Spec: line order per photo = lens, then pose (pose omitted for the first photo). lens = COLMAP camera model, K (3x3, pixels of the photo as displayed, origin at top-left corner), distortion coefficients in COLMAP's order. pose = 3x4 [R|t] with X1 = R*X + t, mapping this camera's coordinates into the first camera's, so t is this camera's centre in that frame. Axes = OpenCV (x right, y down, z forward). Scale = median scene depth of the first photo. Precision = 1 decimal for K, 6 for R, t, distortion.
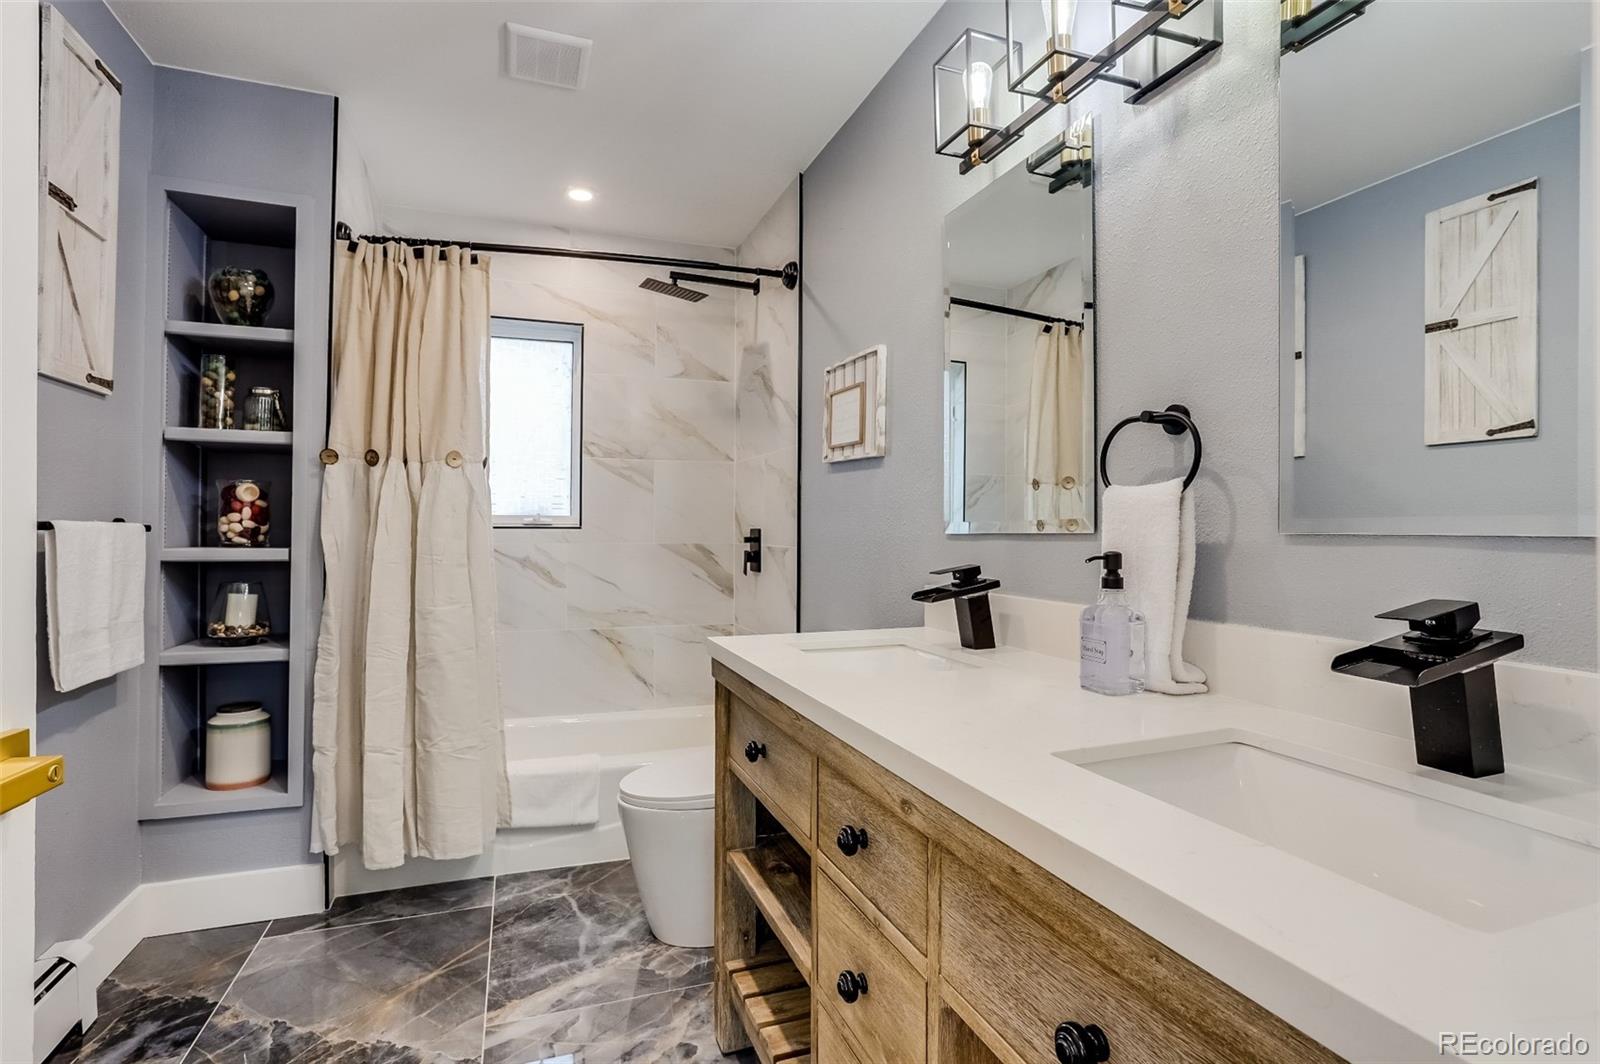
lens RADIAL K [[769.4, 0, 800.3], [0, 769.4, 529.9], [0, 0, 1]] dist [-0.024808, 0.006690]
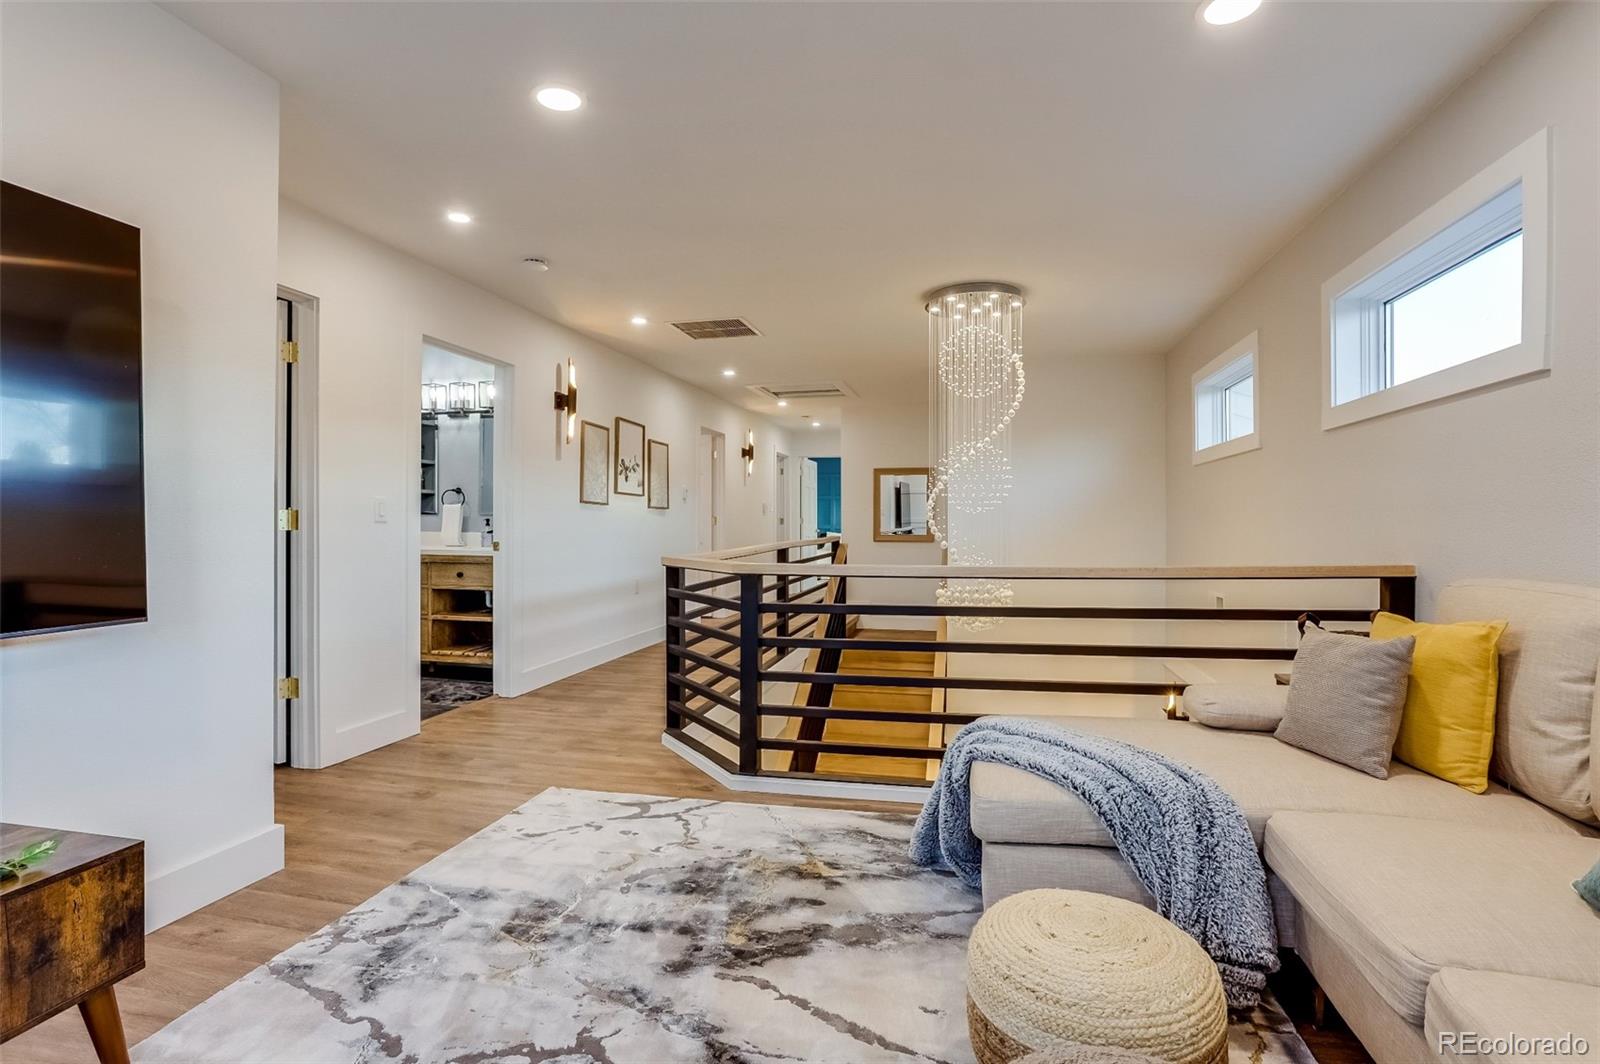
lens RADIAL K [[769.4, 0, 801.0], [0, 769.4, 526.7], [0, 0, 1]] dist [-0.024808, 0.006690]
pose [[0.554181, -0.004572, 0.832383, -2.343871], [-0.004147, 0.999957, 0.008254, 0.034201], [-0.832386, -0.008026, 0.554139, -3.490972]]
